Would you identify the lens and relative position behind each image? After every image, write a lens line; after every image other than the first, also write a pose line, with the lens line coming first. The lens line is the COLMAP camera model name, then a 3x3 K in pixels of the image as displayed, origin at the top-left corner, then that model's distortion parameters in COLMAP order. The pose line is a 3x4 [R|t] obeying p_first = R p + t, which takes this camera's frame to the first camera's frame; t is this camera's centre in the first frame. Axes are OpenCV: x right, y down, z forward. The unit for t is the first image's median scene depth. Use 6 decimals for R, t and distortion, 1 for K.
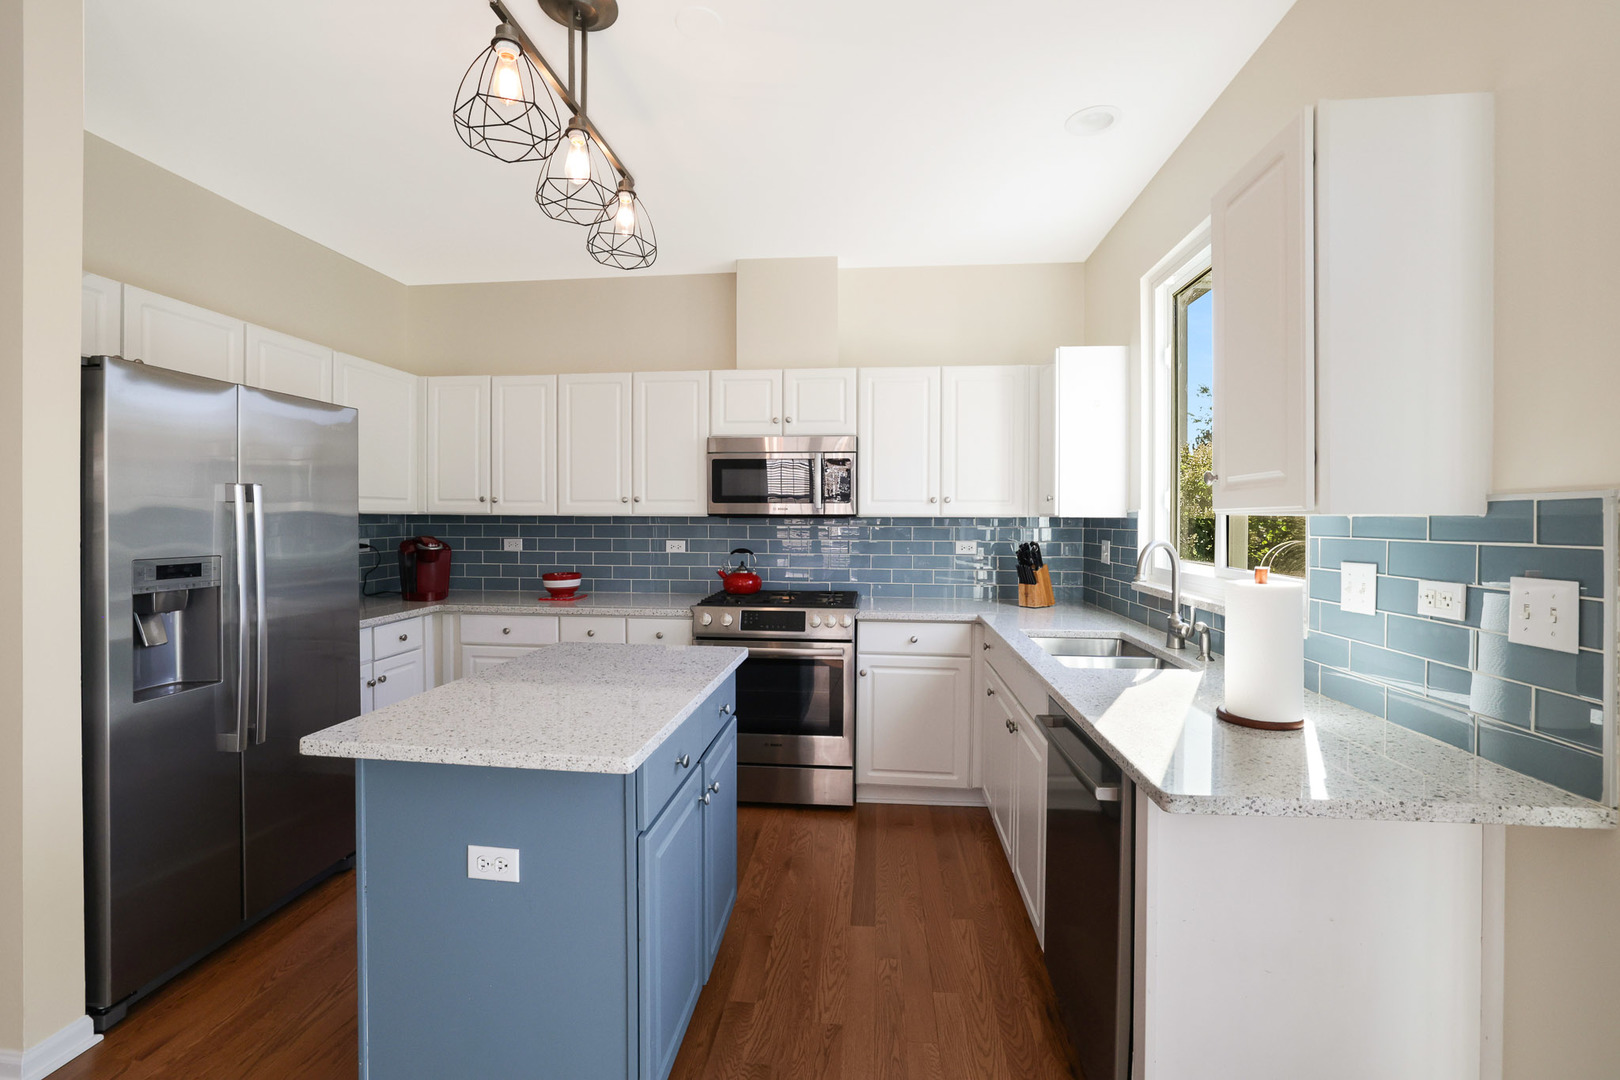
lens RADIAL K [[703.6, 0, 802.1], [0, 703.6, 530.9], [0, 0, 1]] dist [-0.036927, 0.010364]
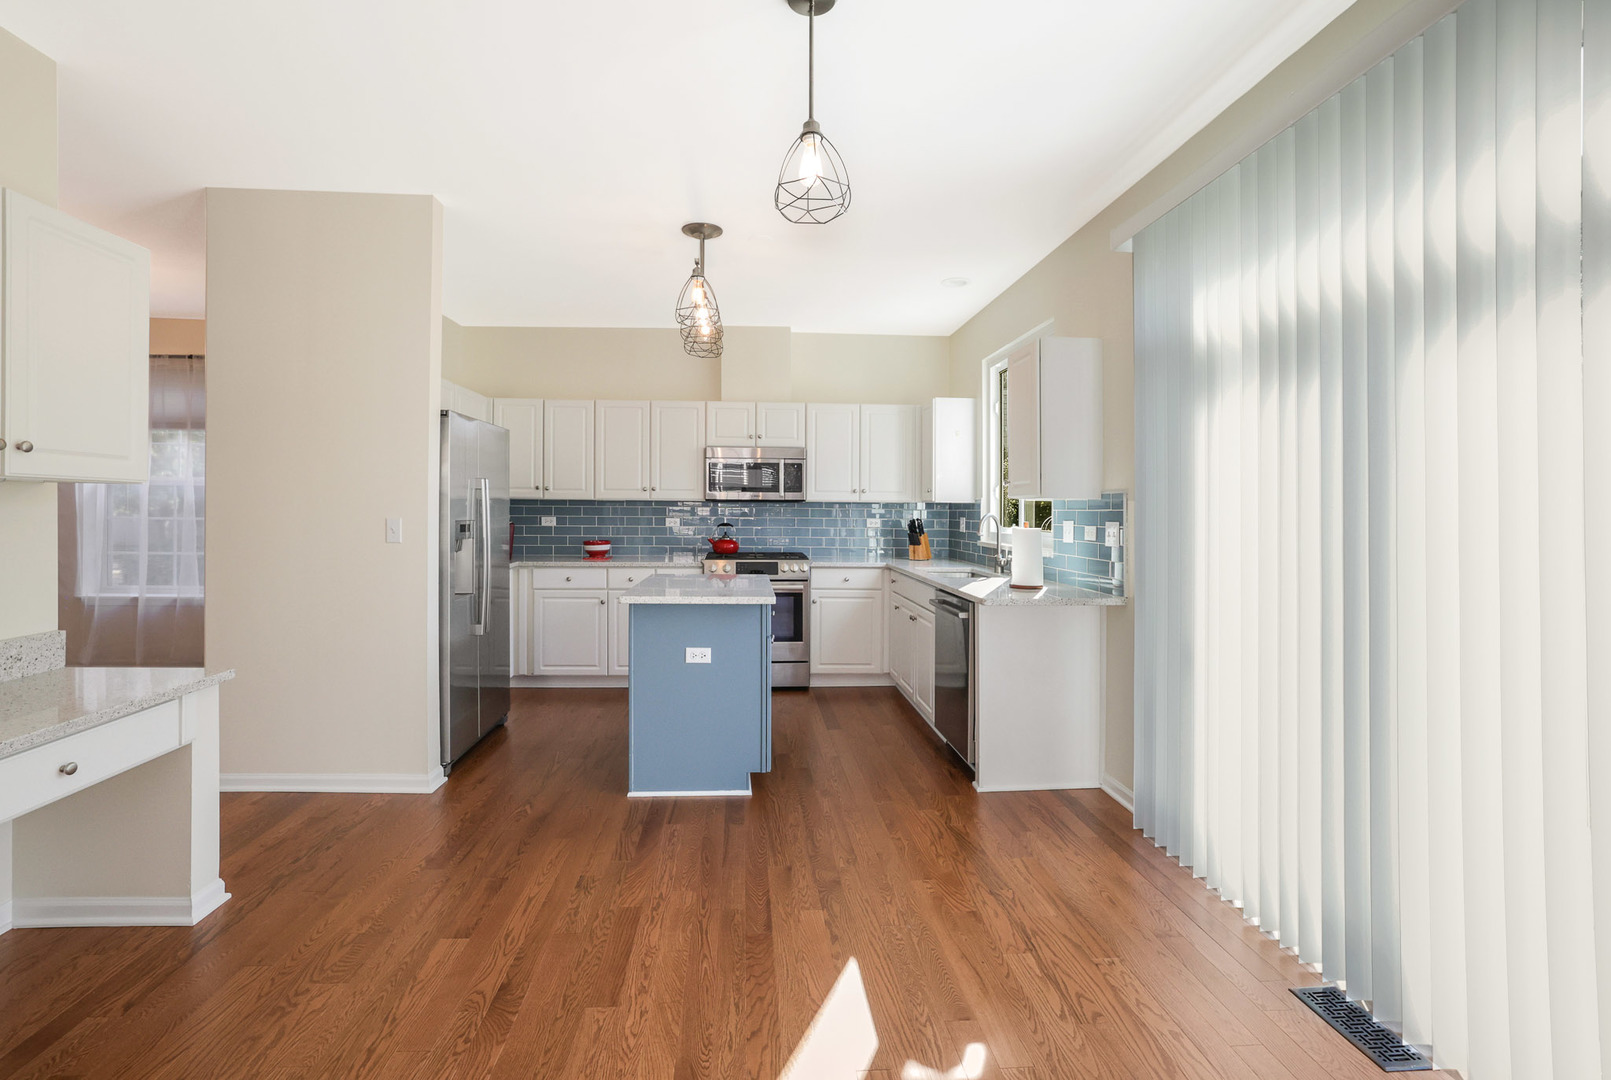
lens RADIAL K [[731.4, 0, 762.4], [0, 731.4, 511.9], [0, 0, 1]] dist [-0.052058, -0.000006]
pose [[0.990217, 0.003522, 0.139489, -0.236532], [-0.001822, 0.999923, -0.012311, 0.021860], [-0.139522, 0.011936, 0.990147, -0.551103]]
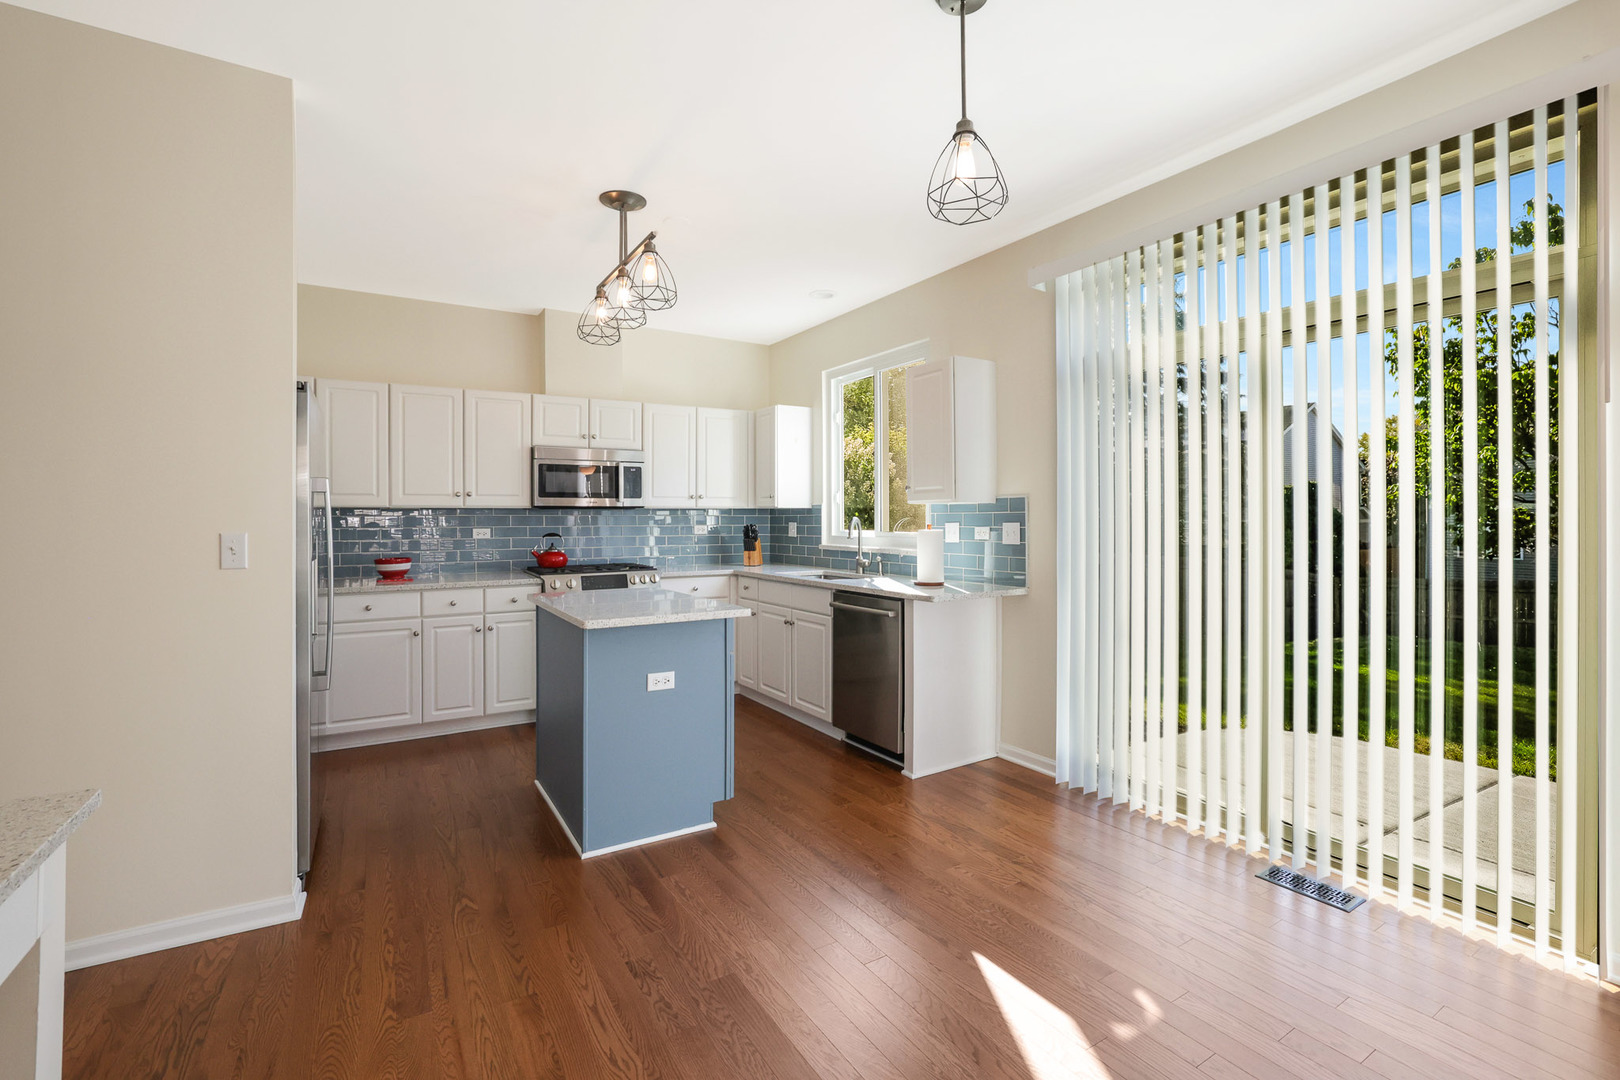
lens RADIAL K [[736.9, 0, 796.6], [0, 736.9, 517.7], [0, 0, 1]] dist [-0.052842, 0.013660]
pose [[0.799347, -0.008428, 0.600810, -0.571552], [0.018483, 0.999773, -0.010566, 0.020832], [-0.600585, 0.019551, 0.799322, -0.366708]]
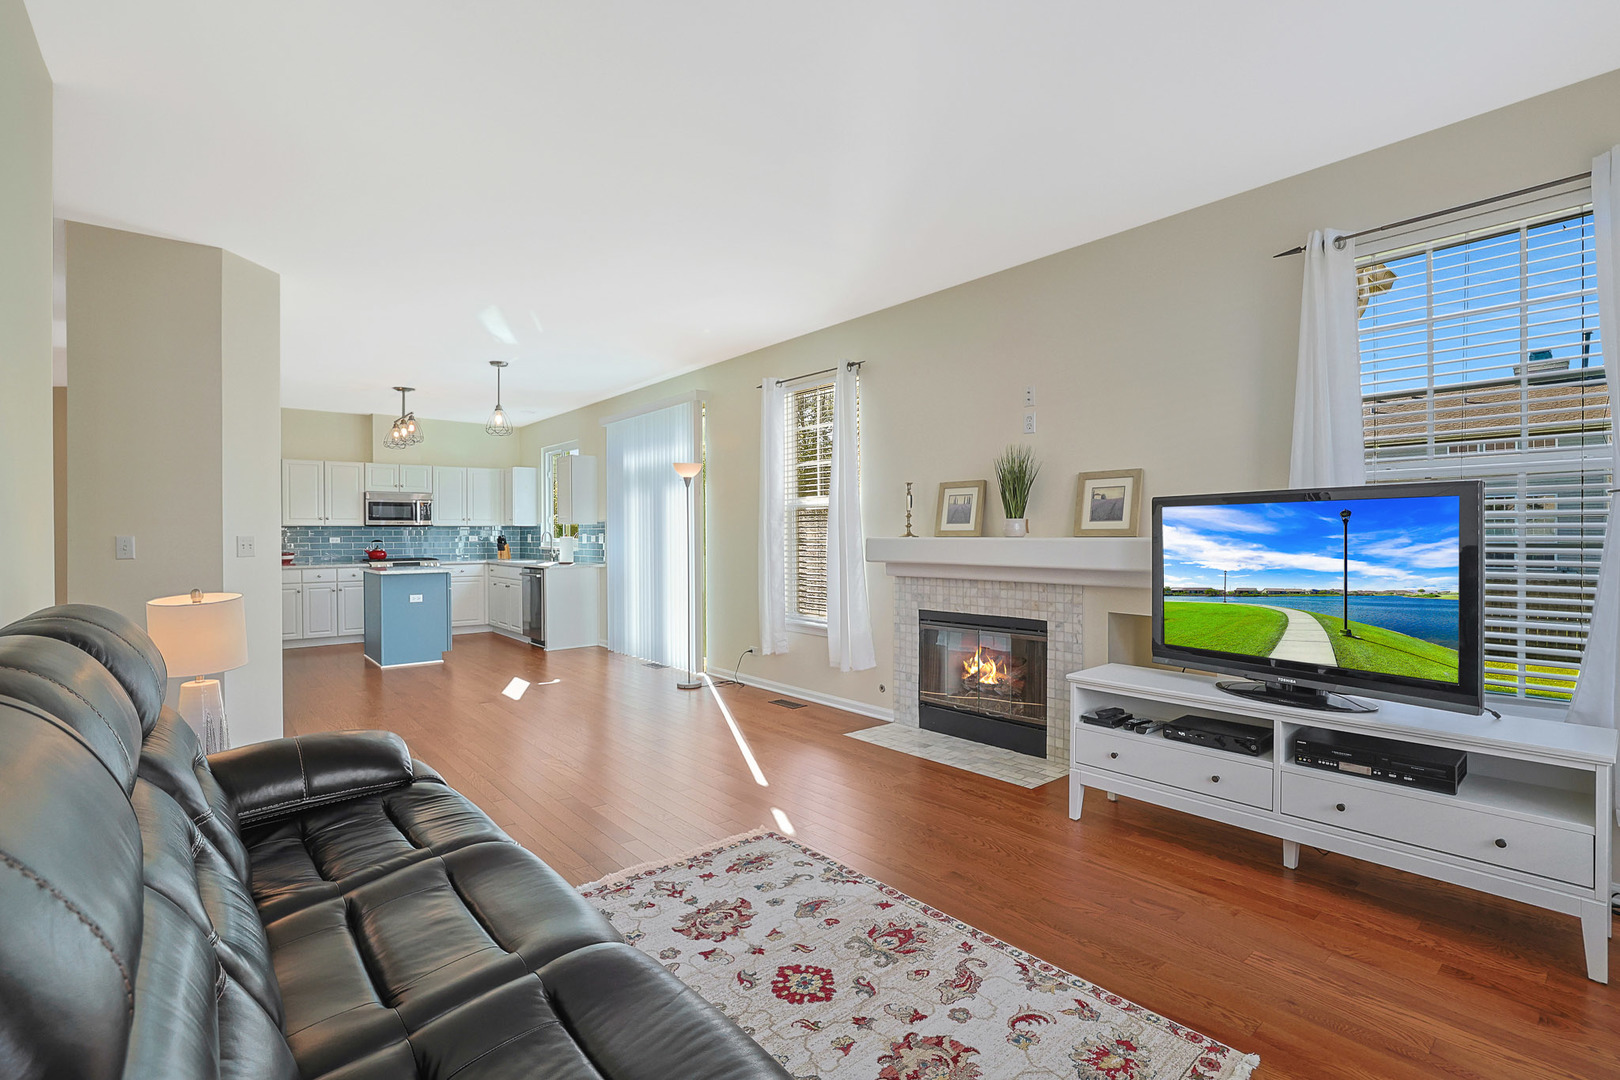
lens RADIAL K [[748.8, 0, 810.0], [0, 748.8, 540.0], [0, 0, 1]] dist [-0.038634, -0.000066]
pose [[0.687214, -0.013328, 0.726332, -0.930457], [0.019706, 0.999806, -0.000298, 0.057754], [-0.726187, 0.014518, 0.687344, -1.810902]]
